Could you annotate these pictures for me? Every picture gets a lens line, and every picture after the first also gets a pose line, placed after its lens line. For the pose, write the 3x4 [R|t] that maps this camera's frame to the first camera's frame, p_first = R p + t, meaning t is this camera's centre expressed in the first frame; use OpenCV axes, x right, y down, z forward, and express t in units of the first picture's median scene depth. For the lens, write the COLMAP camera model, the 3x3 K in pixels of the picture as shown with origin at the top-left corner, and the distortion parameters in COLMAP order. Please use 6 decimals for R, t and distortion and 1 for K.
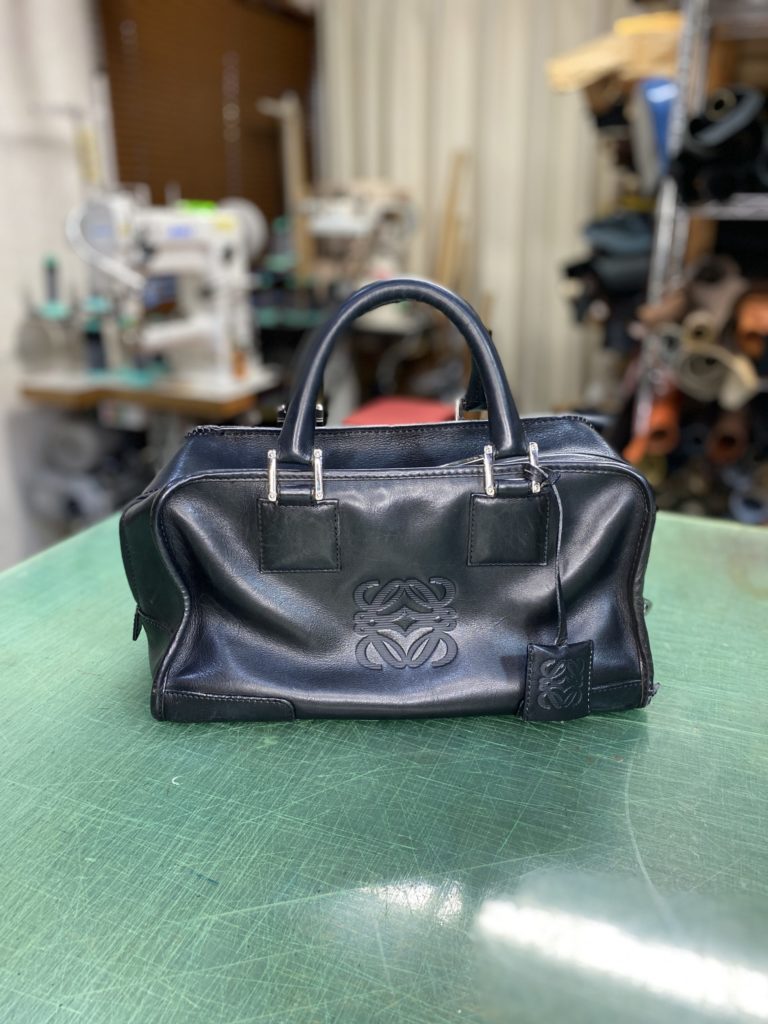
lens RADIAL K [[783.9, 0, 390.2], [0, 783.9, 511.7], [0, 0, 1]] dist [0.007540, -0.009986]
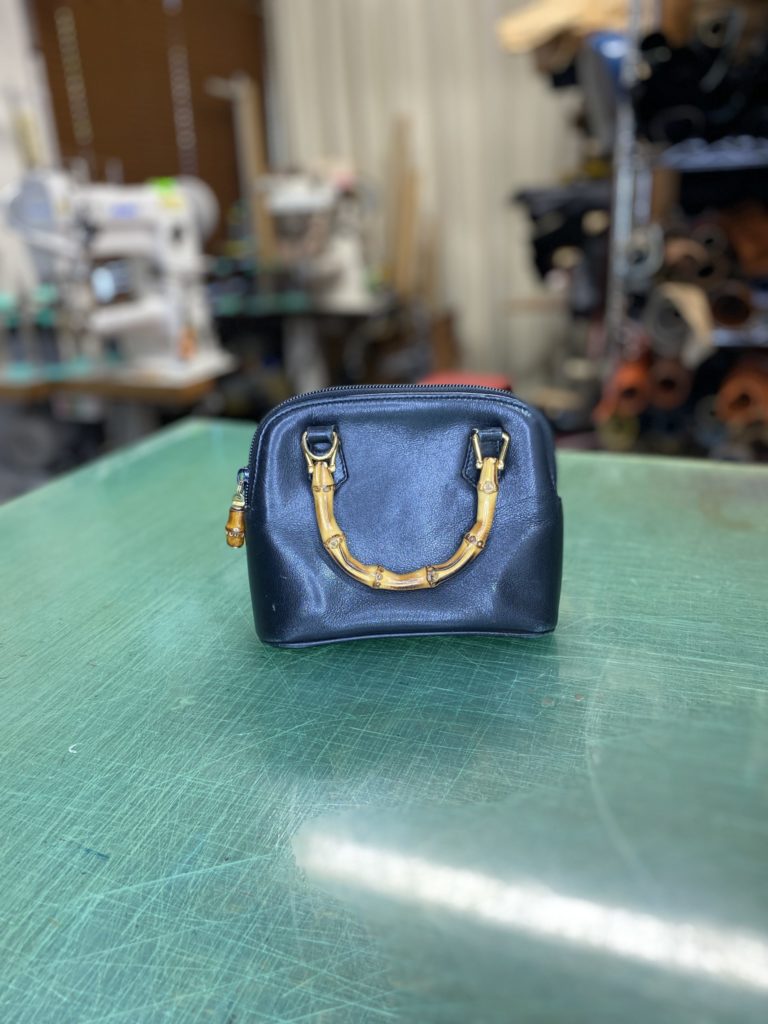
lens RADIAL K [[783.9, 0, 390.5], [0, 783.9, 516.9], [0, 0, 1]] dist [0.007540, -0.009986]
pose [[0.998429, -0.052879, 0.018531, 0.071008], [0.052687, 0.998554, 0.010711, 0.088416], [-0.019070, -0.009718, 0.999771, 0.115965]]
